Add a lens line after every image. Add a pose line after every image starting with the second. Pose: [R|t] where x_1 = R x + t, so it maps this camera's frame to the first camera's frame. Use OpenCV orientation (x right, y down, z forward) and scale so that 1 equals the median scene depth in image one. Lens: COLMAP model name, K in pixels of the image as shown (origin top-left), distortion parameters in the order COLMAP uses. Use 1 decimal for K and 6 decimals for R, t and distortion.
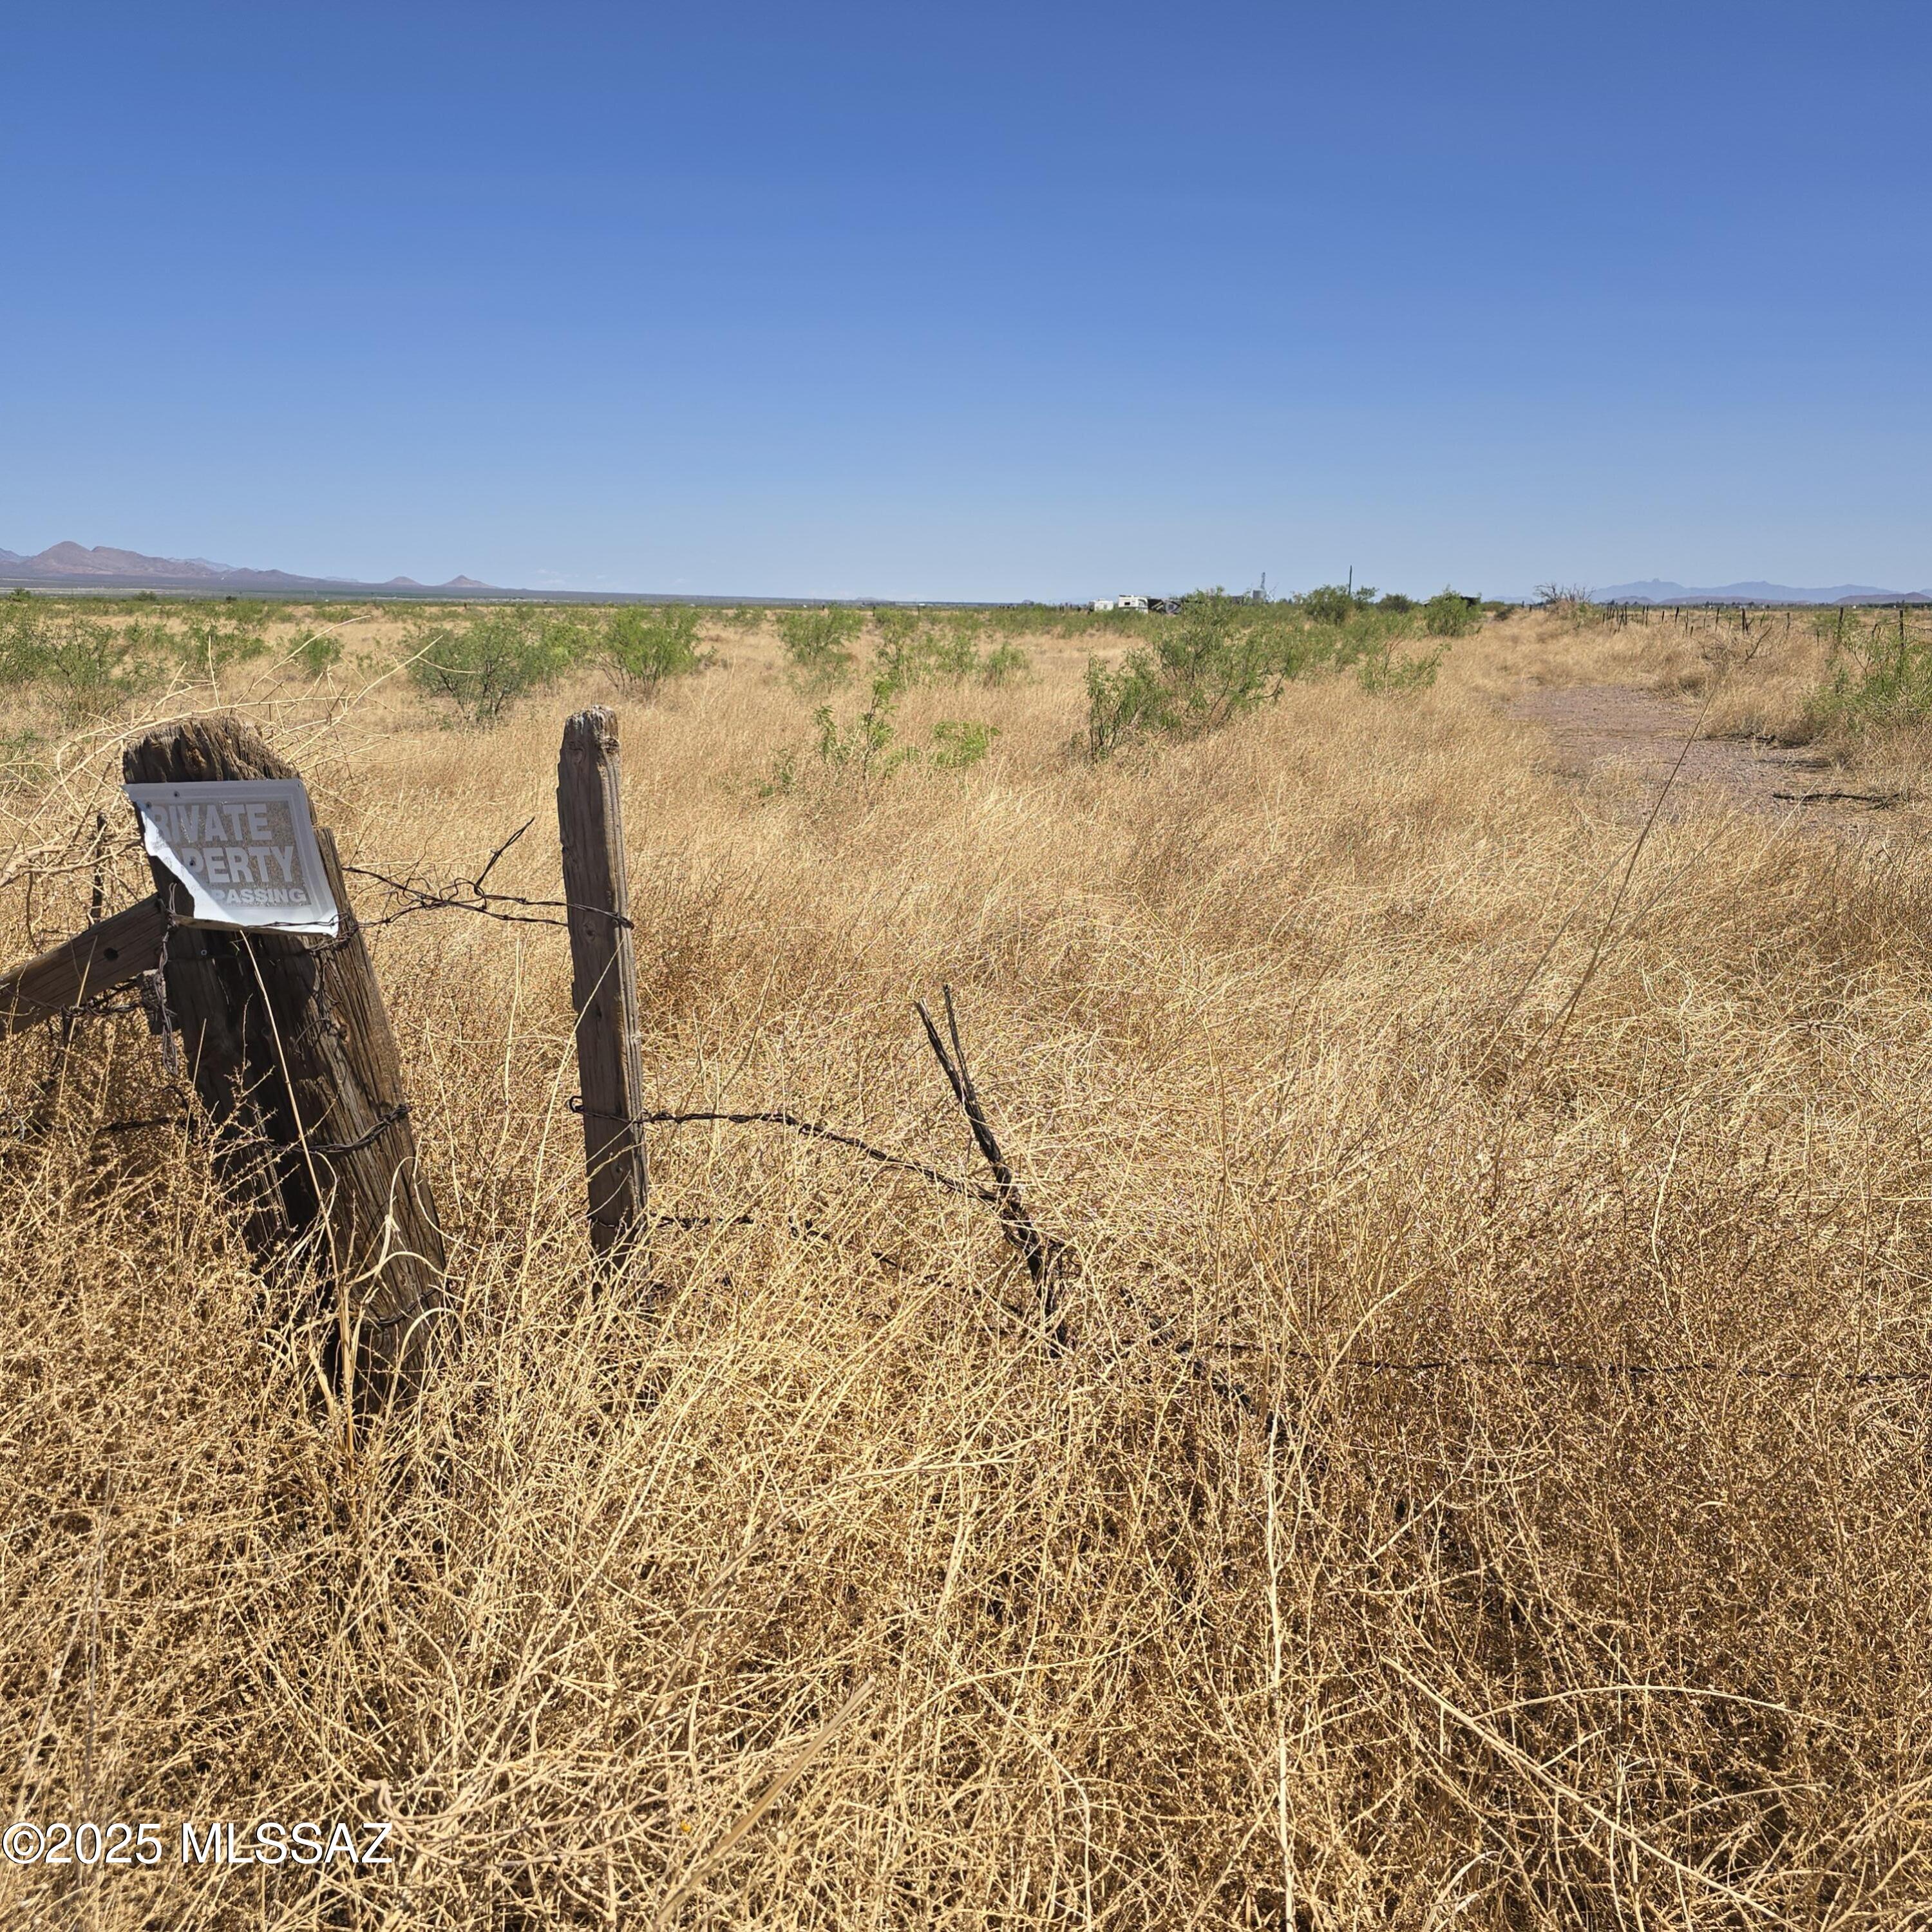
lens RADIAL K [[1679.6, 0, 964.9], [0, 1679.6, 955.3], [0, 0, 1]] dist [0.005909, -0.000030]
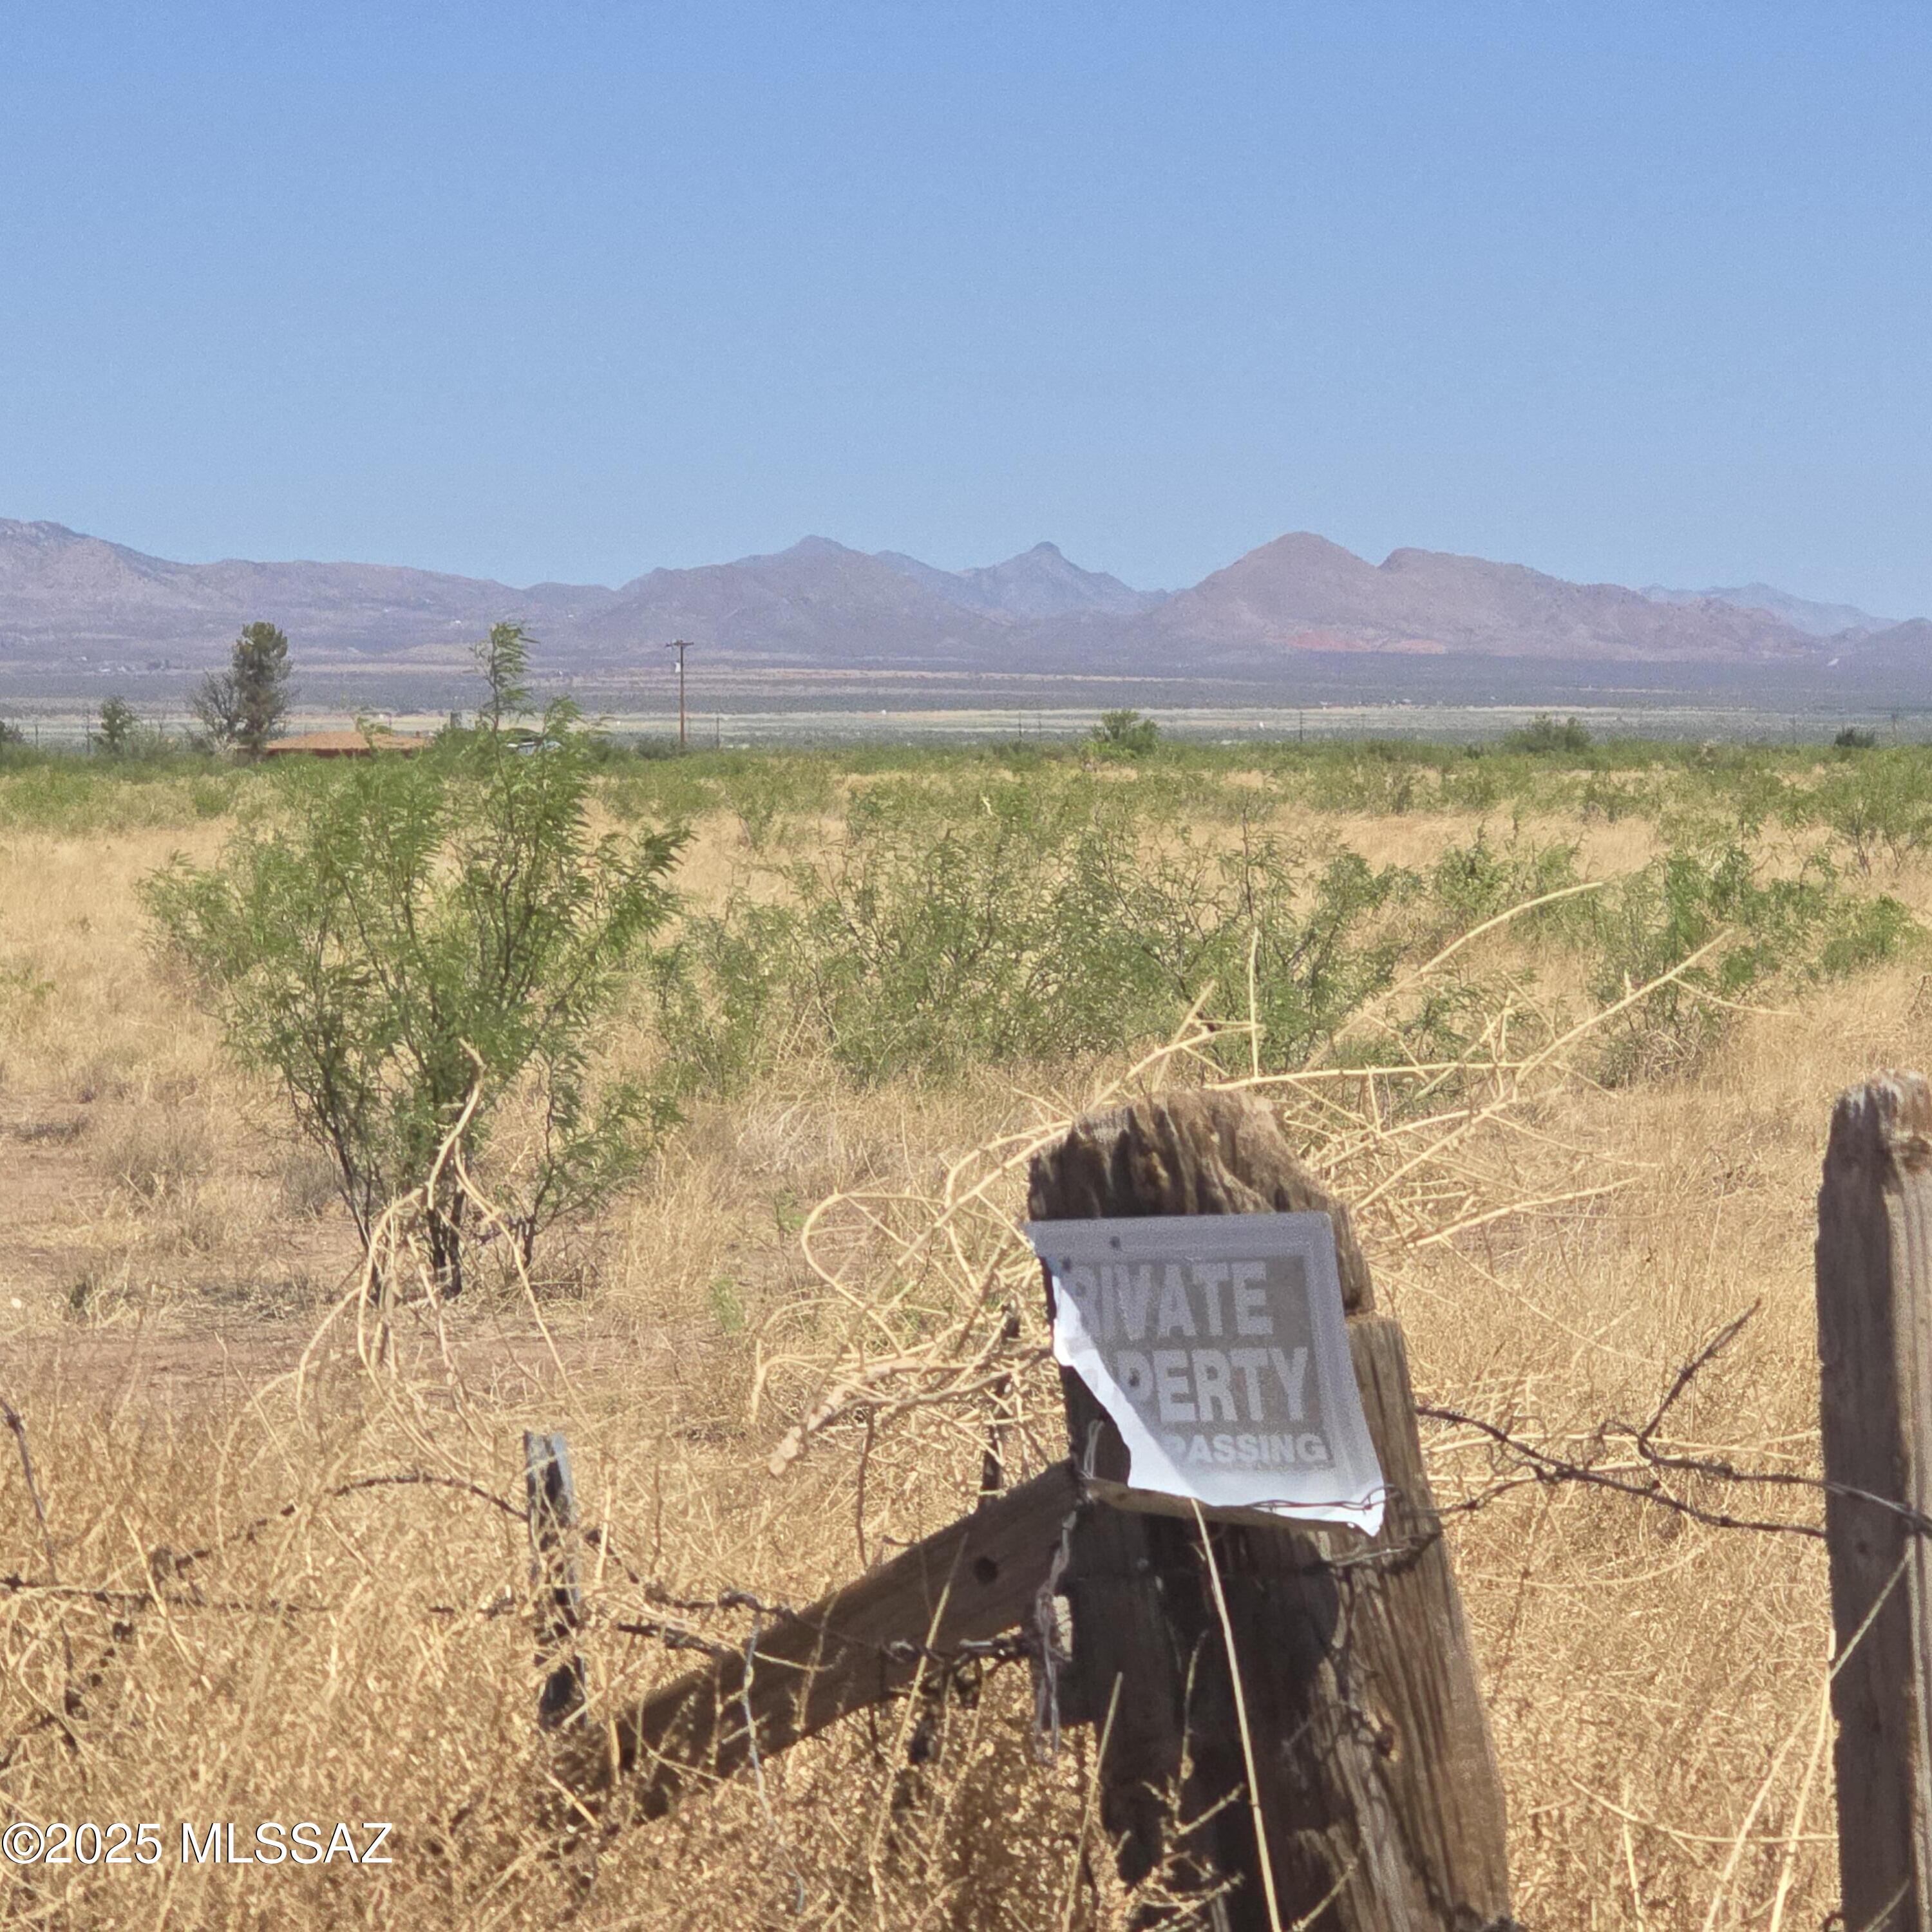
lens RADIAL K [[7546.7, 0, 966.4], [0, 7546.7, 971.6], [0, 0, 1]] dist [-0.663630, 0.000000]
pose [[0.865999, -0.001593, -0.500043, 0.607698], [-0.085381, 0.984839, -0.151005, 0.165525], [0.492702, 0.173465, 0.852734, -0.938321]]
